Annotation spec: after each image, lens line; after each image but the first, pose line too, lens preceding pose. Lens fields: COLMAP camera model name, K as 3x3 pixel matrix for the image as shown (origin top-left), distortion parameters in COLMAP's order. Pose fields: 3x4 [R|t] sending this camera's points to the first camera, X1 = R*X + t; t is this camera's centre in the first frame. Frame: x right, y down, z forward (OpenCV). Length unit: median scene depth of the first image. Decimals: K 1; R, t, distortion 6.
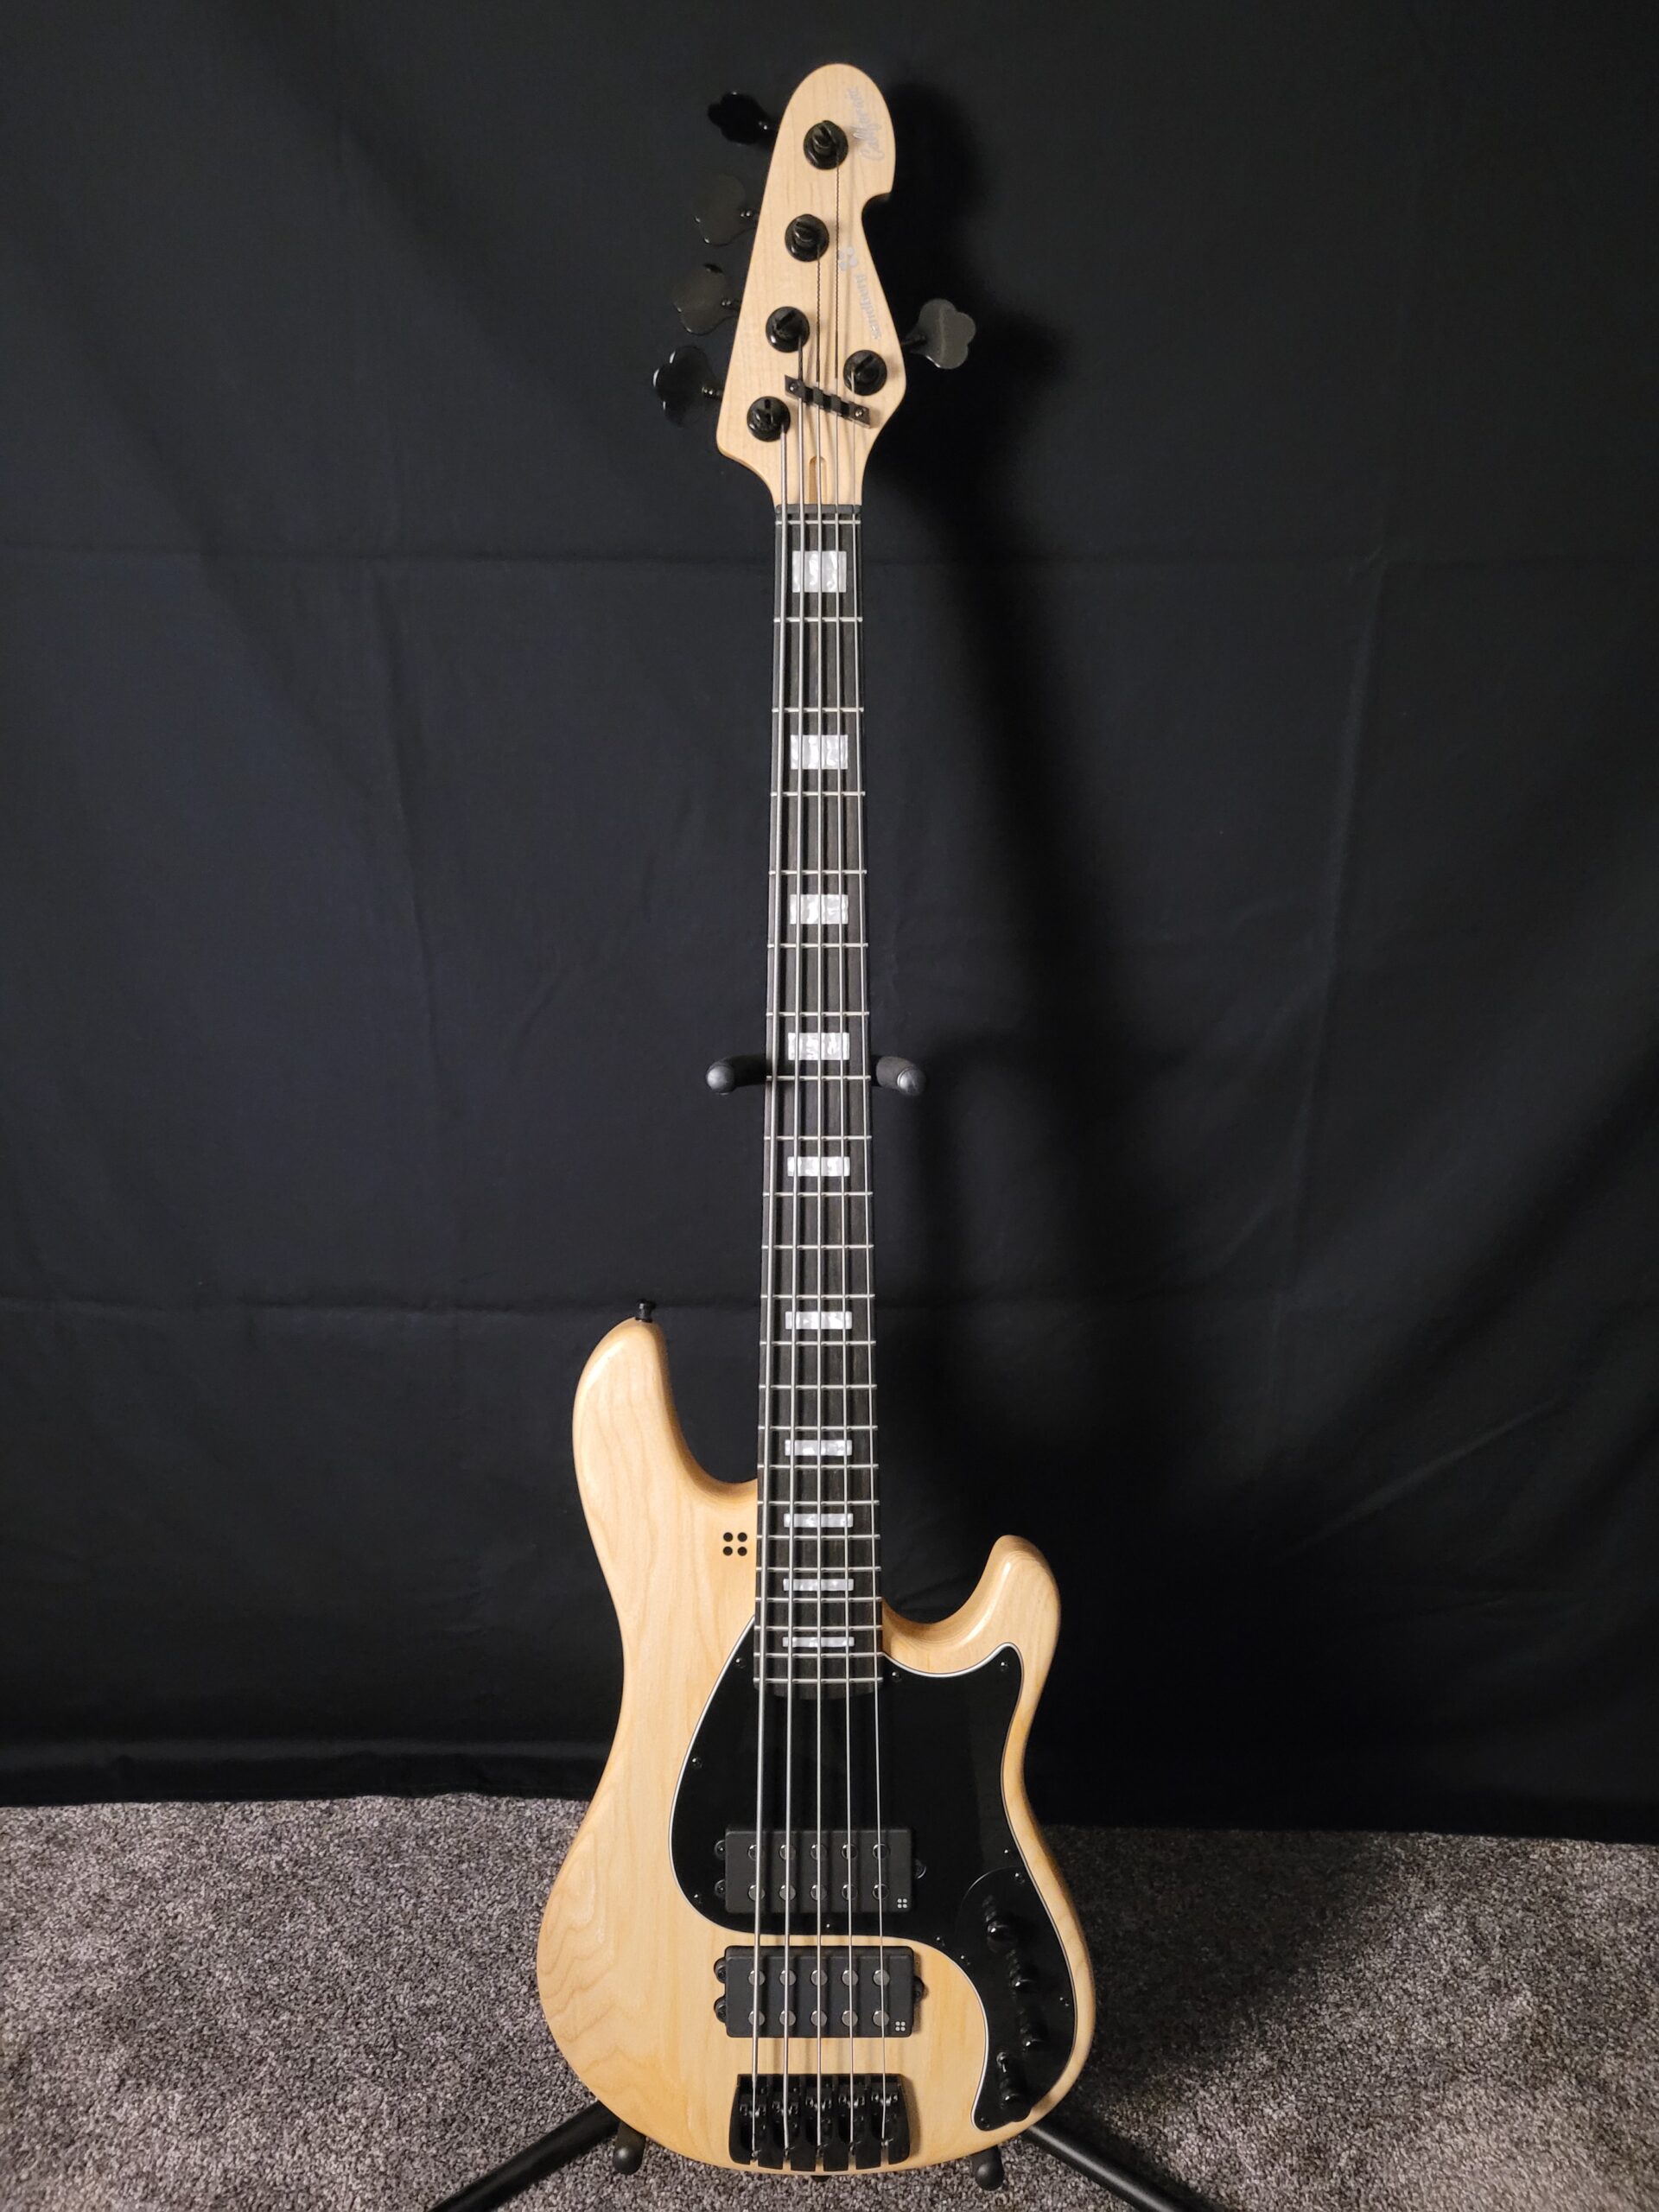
lens RADIAL K [[1718.0, 0, 819.0], [0, 1718.0, 1093.3], [0, 0, 1]] dist [0.026866, -0.016307]
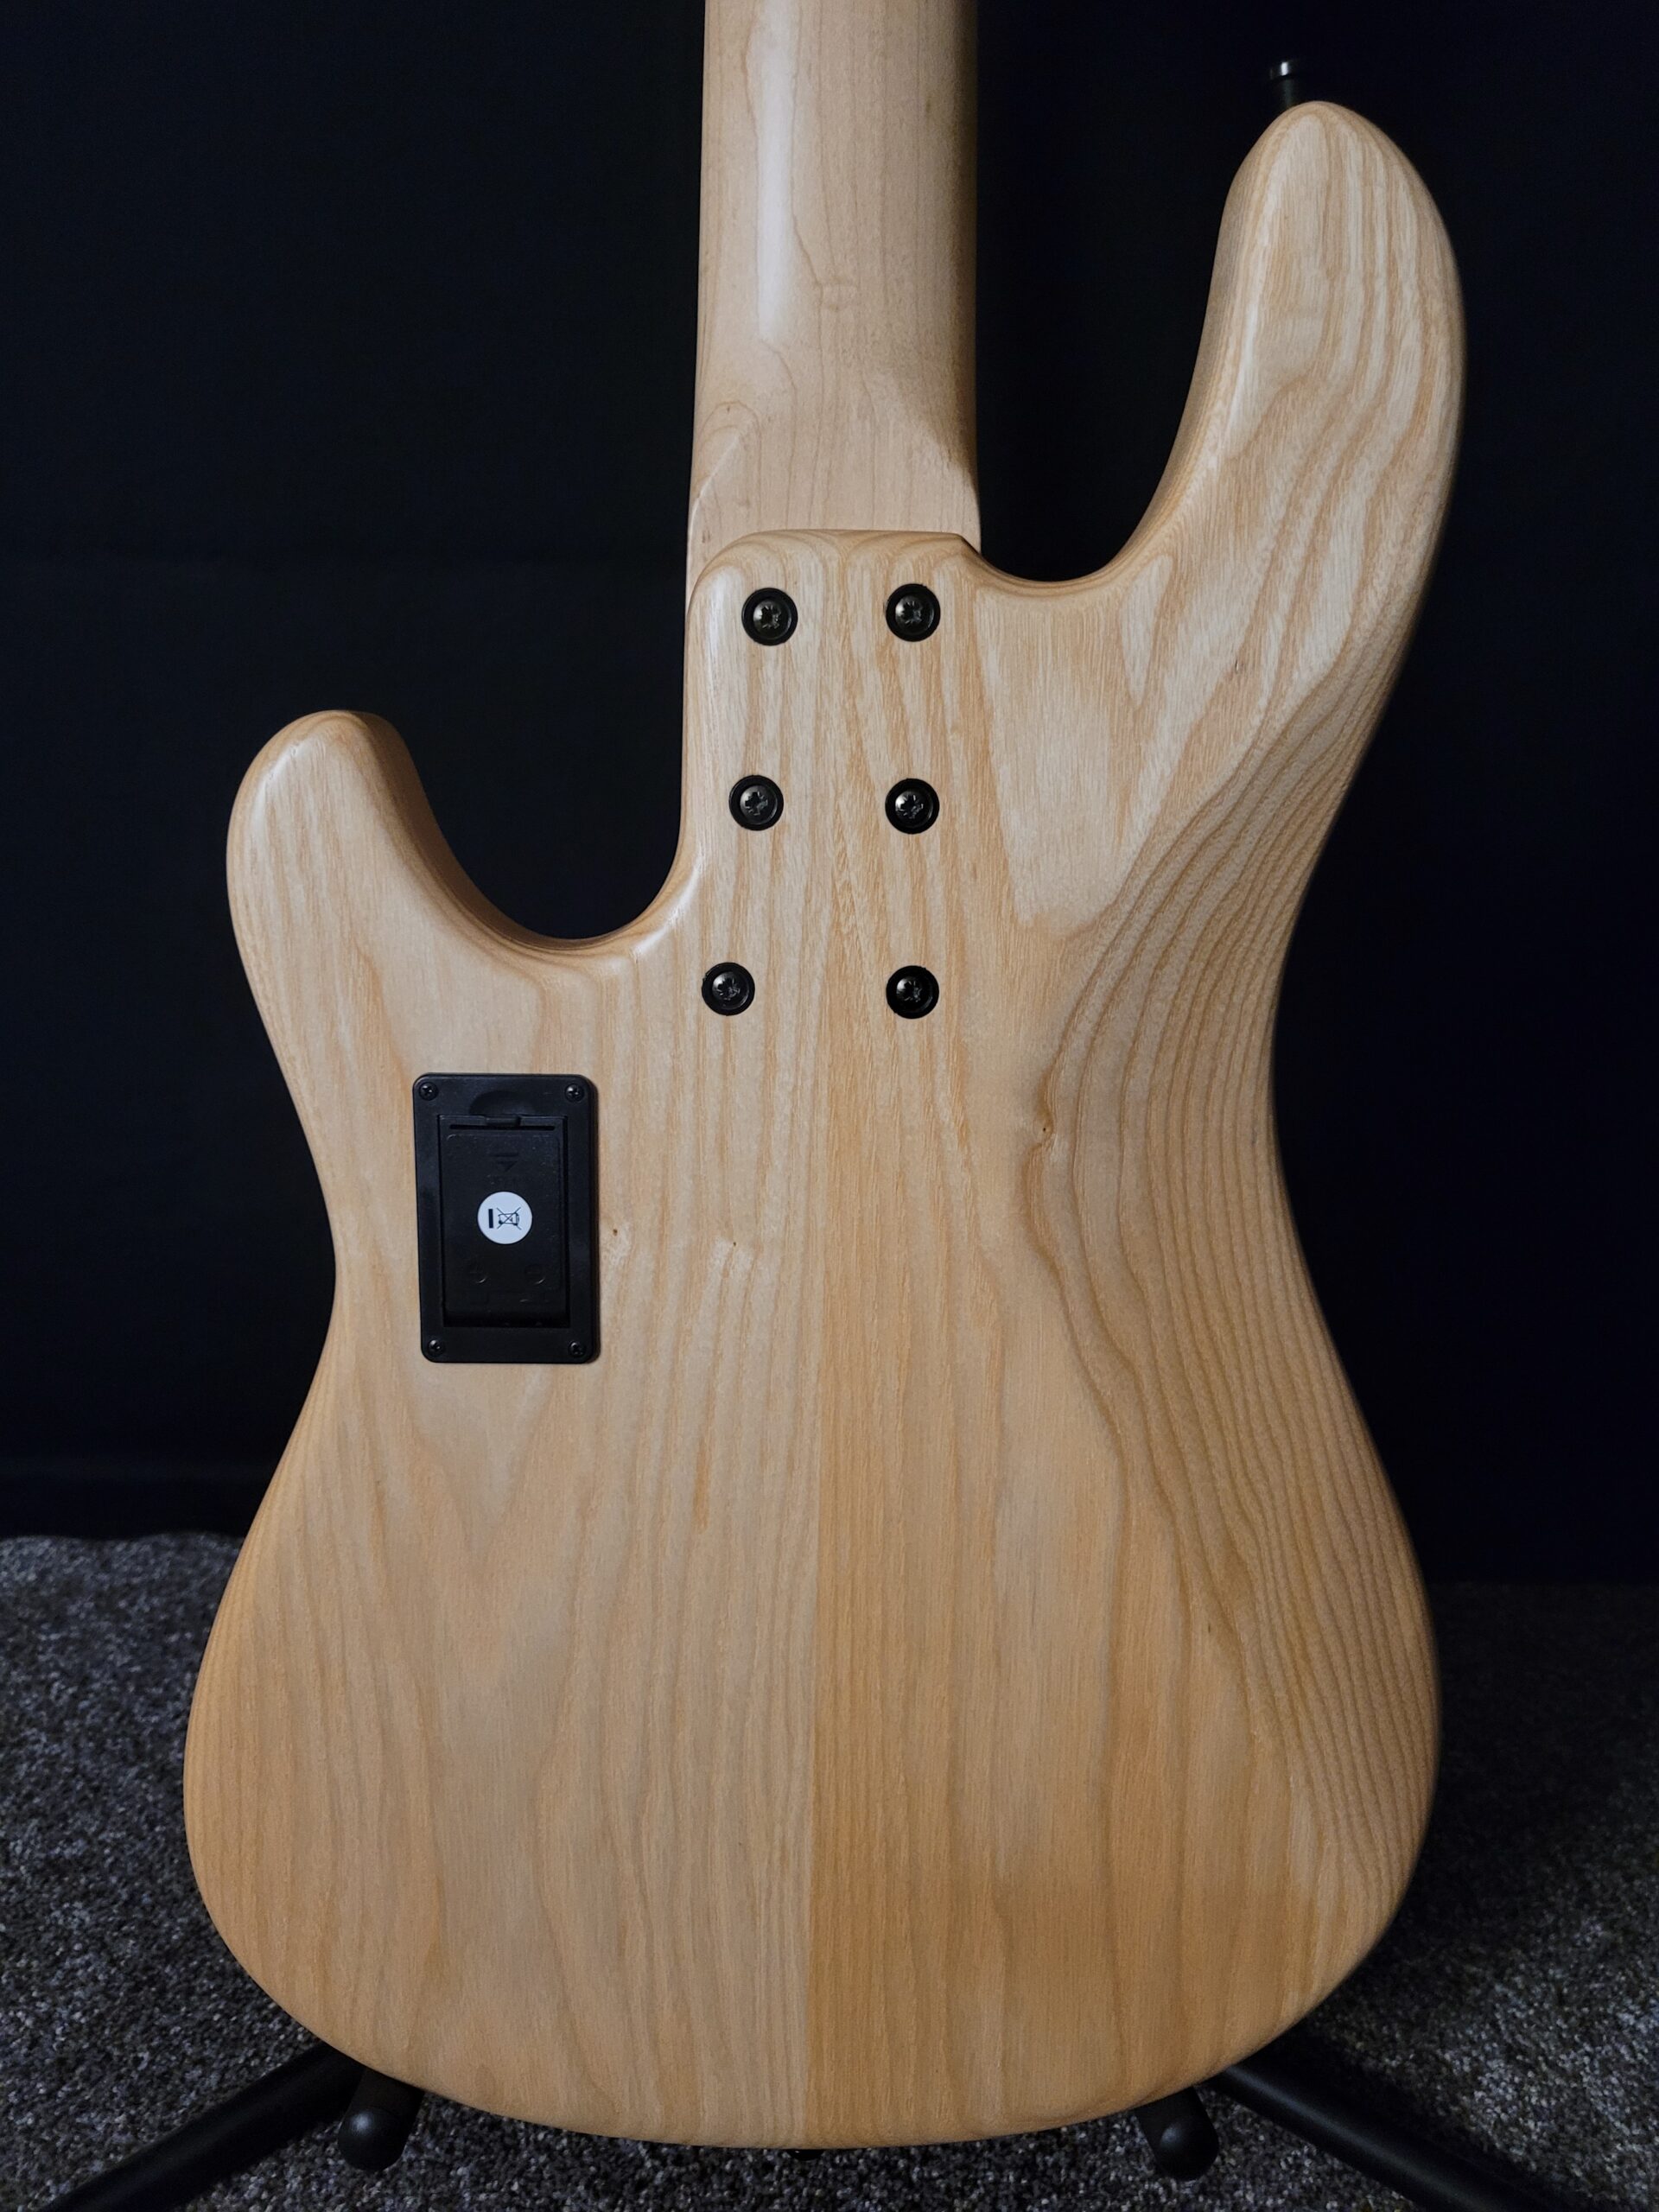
lens RADIAL K [[1718.0, 0, 845.4], [0, 1718.0, 1126.5], [0, 0, 1]] dist [0.026866, -0.016307]
pose [[0.998630, 0.010902, 0.051184, -0.016317], [-0.012533, 0.999420, 0.031658, 0.347456], [-0.050809, -0.032256, 0.998187, 0.566830]]
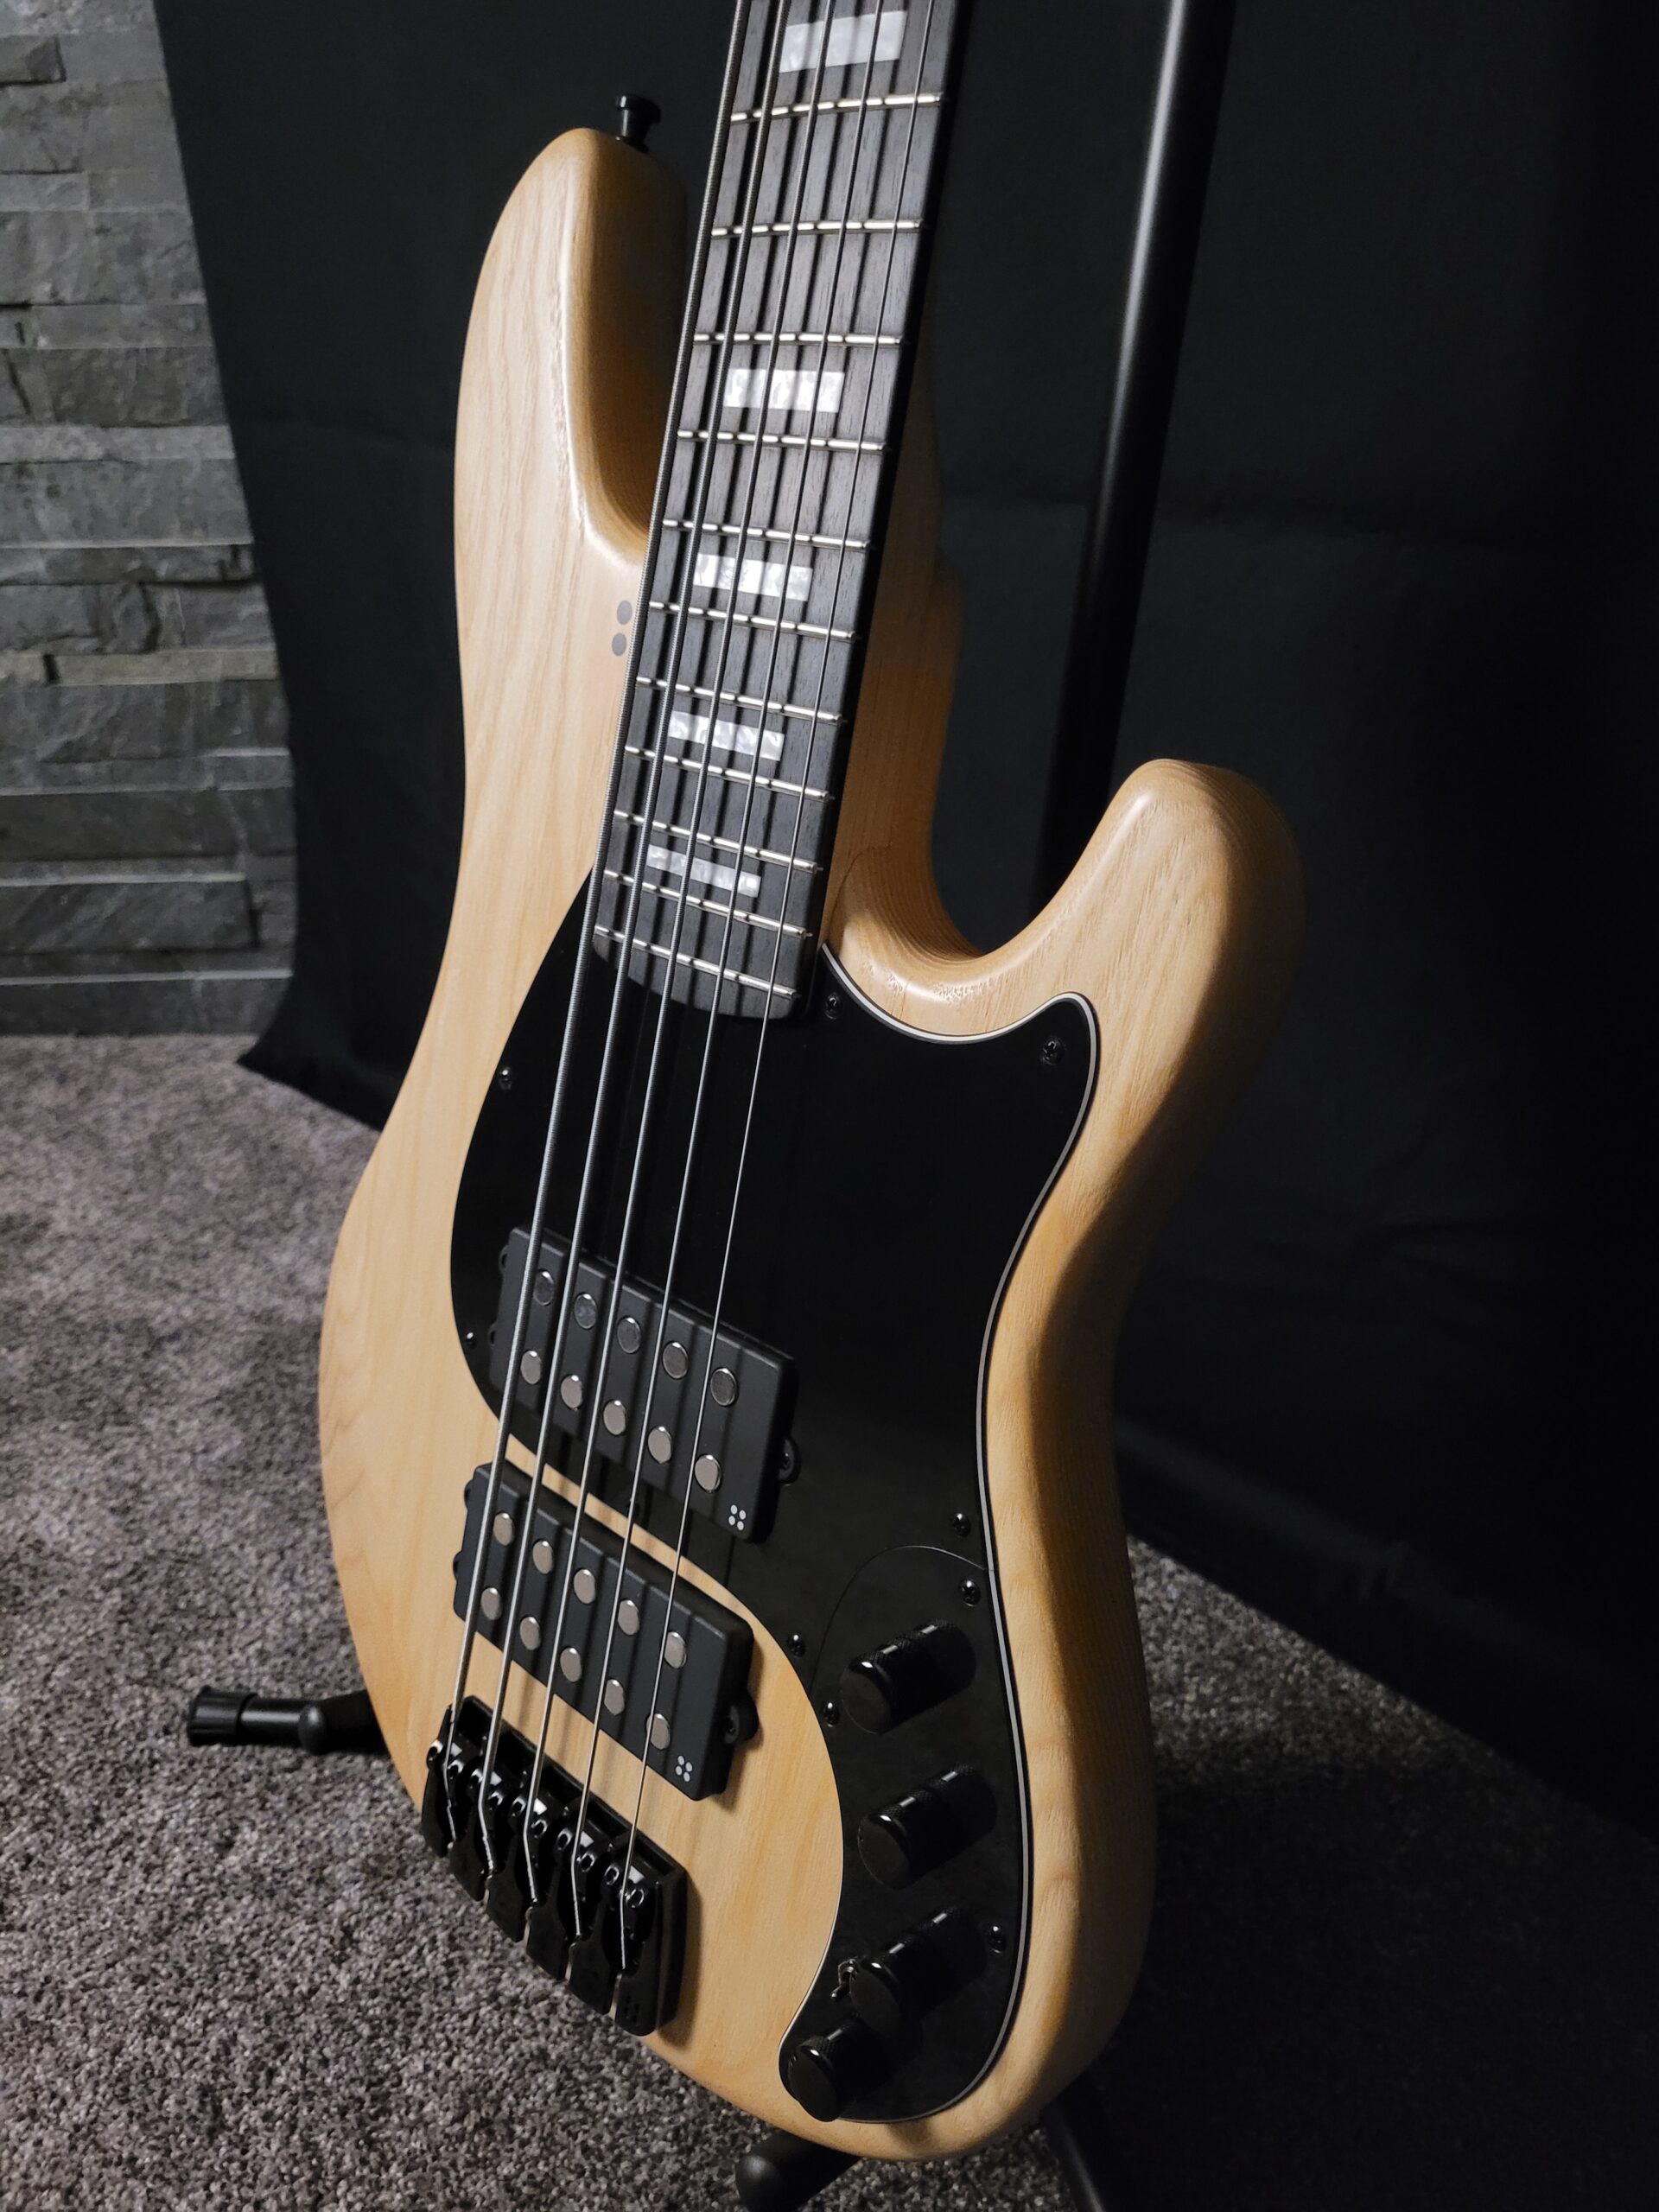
lens RADIAL K [[1718.0, 0, 815.0], [0, 1718.0, 1115.9], [0, 0, 1]] dist [0.026866, -0.016307]
pose [[0.729807, 0.291545, -0.618372, 0.302224], [-0.240398, 0.956184, 0.167094, 0.291758], [0.639993, 0.026709, 0.767916, 0.670113]]
